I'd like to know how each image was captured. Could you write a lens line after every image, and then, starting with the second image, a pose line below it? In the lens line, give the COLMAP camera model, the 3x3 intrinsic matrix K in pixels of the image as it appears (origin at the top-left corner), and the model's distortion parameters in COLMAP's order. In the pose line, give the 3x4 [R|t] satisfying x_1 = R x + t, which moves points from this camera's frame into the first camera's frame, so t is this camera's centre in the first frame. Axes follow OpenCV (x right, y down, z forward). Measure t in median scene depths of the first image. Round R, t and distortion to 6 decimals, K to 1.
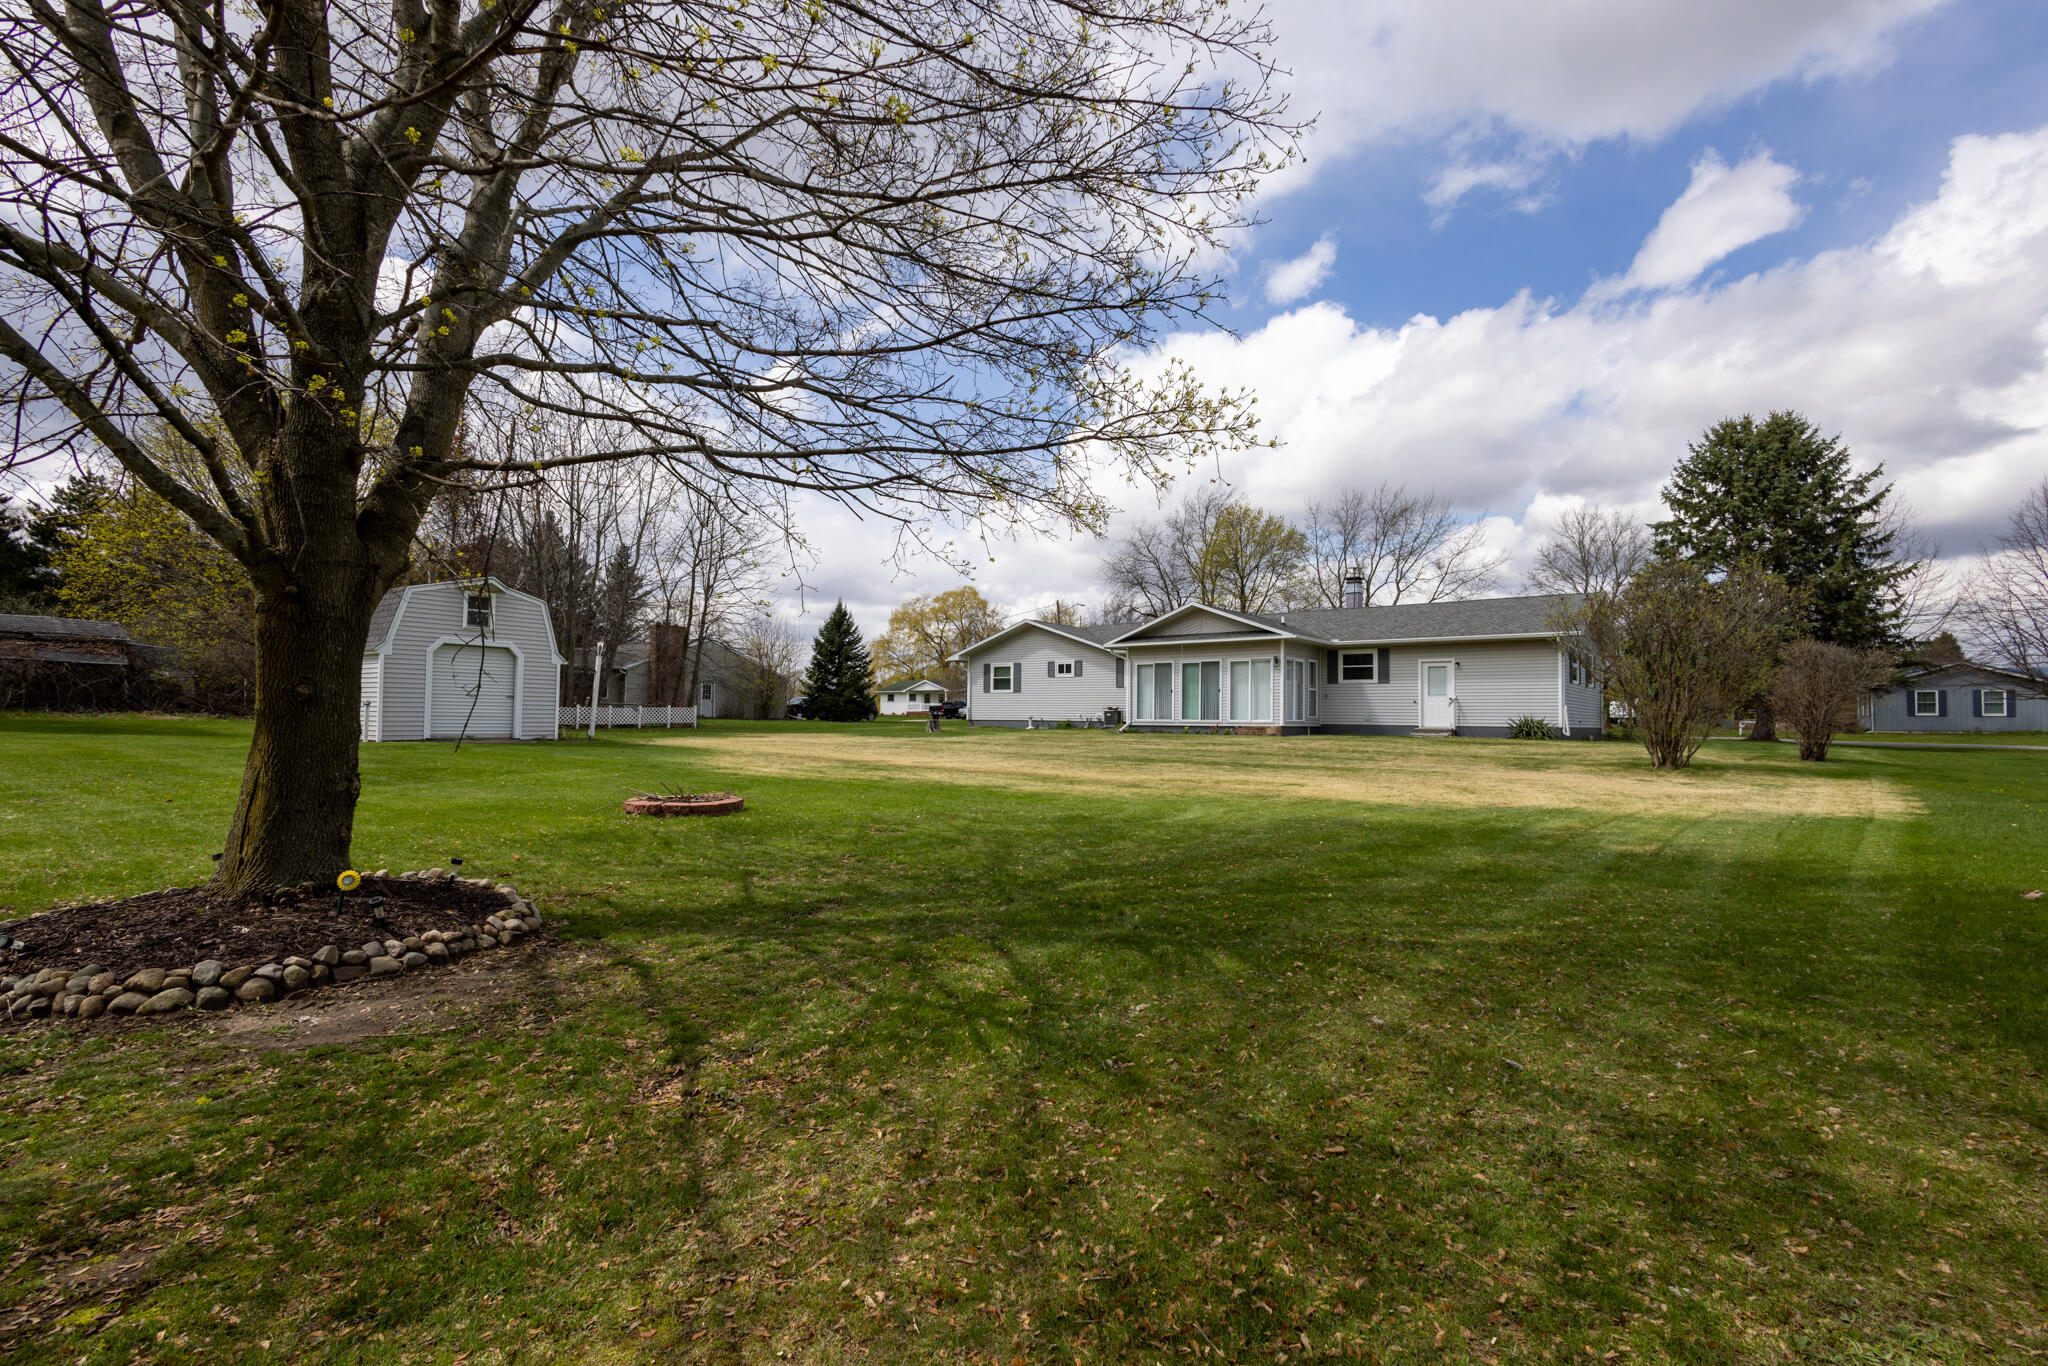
lens RADIAL K [[934.7, 0, 1024.4], [0, 934.7, 691.3], [0, 0, 1]] dist [0.018226, -0.009272]
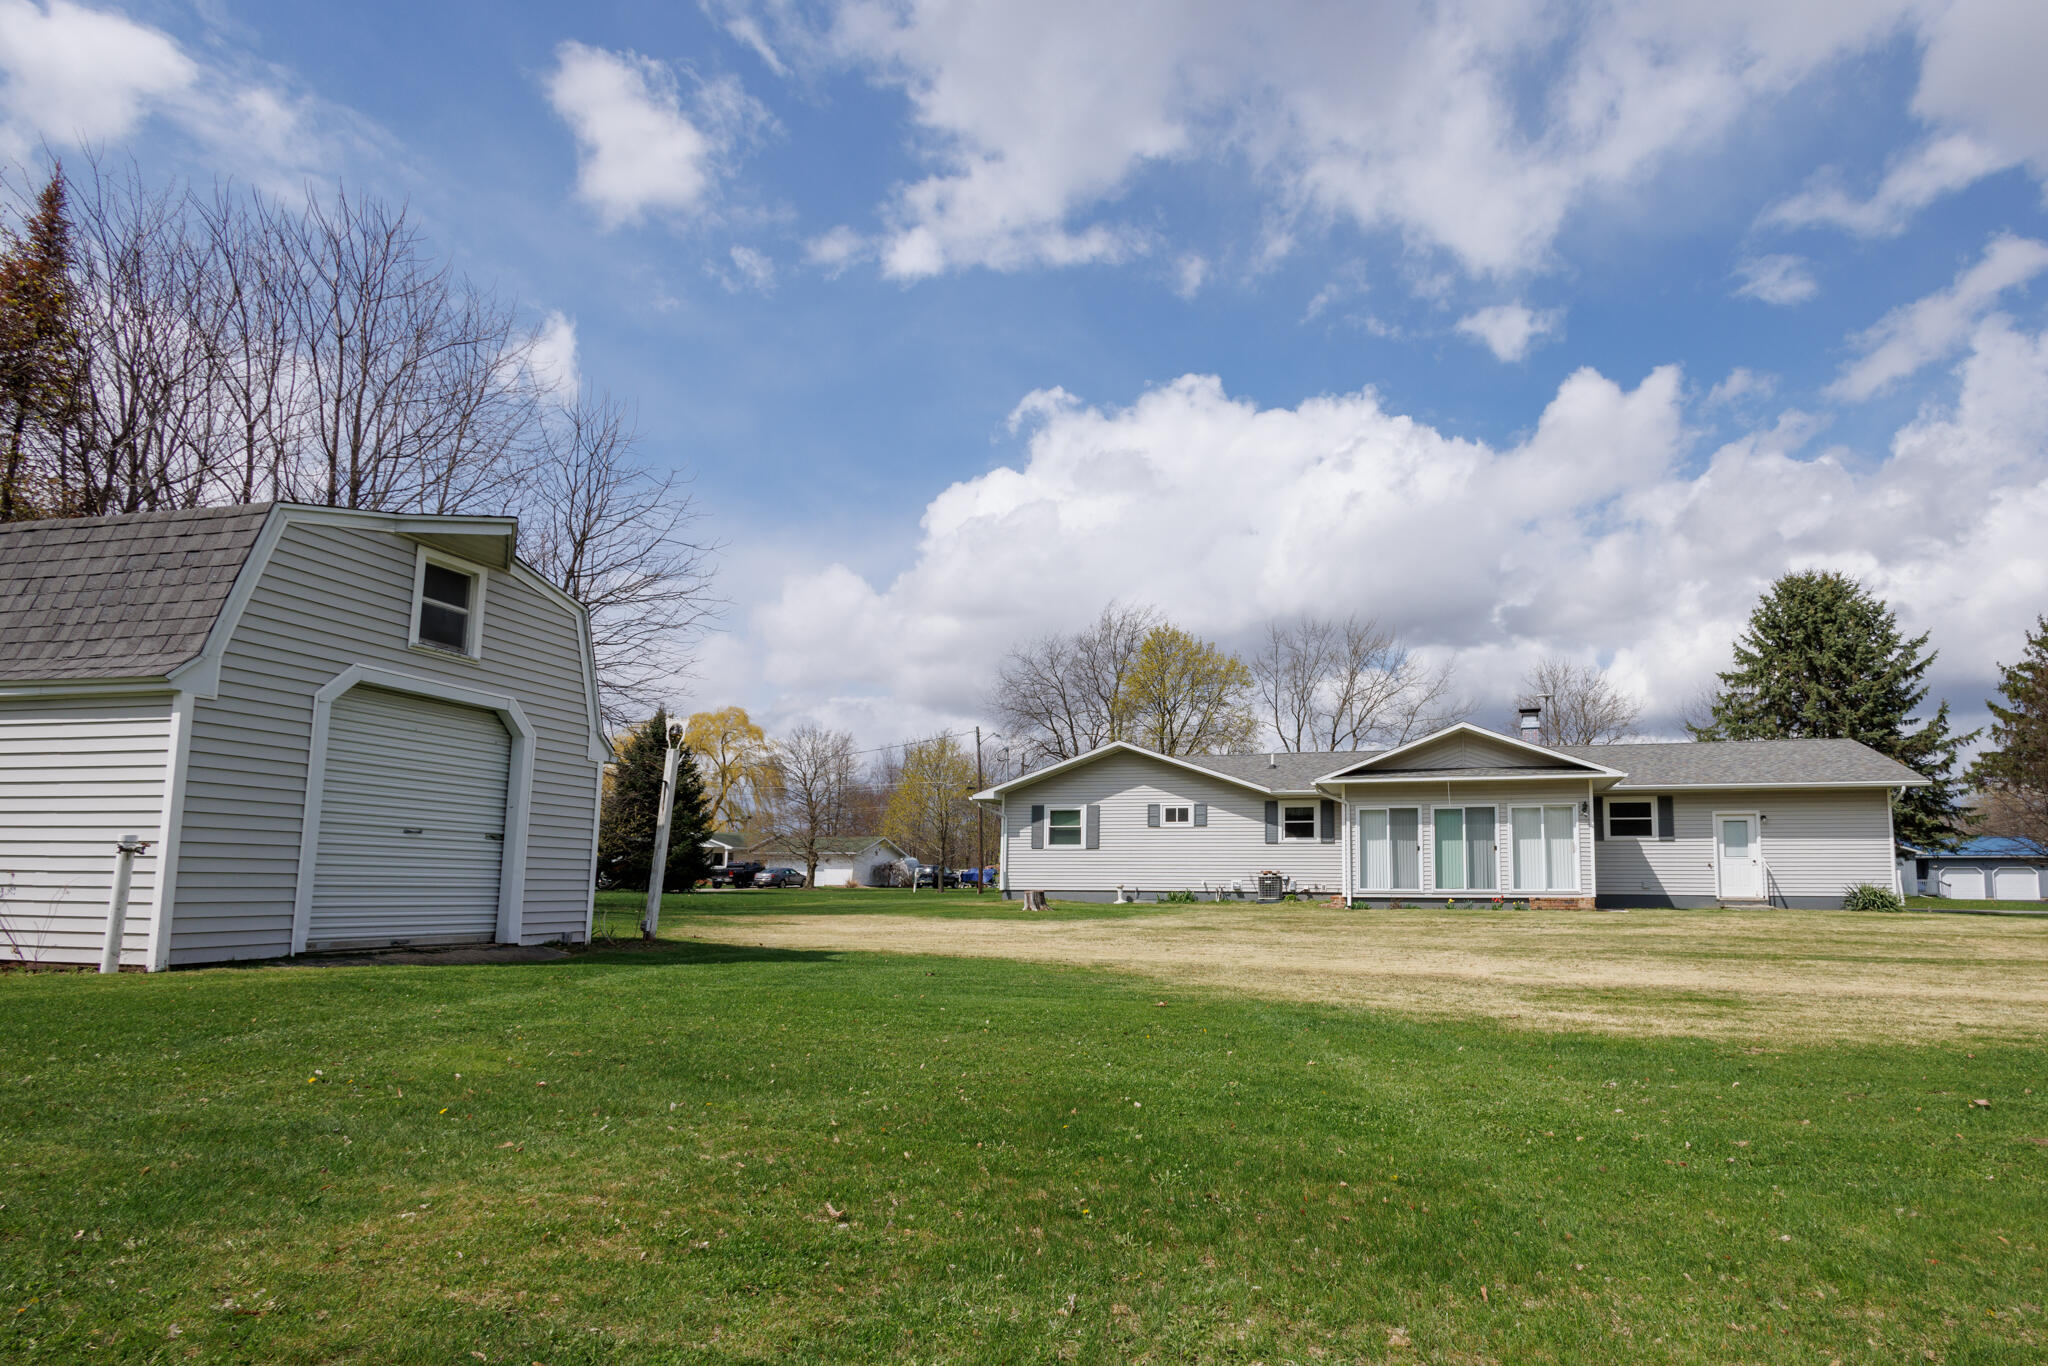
lens RADIAL K [[1081.0, 0, 1190.6], [0, 1081.0, 786.1], [0, 0, 1]] dist [0.003628, 0.000408]
pose [[0.912285, 0.035140, 0.408046, -0.330280], [-0.008853, 0.997772, -0.066133, 0.008568], [-0.409461, 0.056719, 0.910563, 0.331693]]
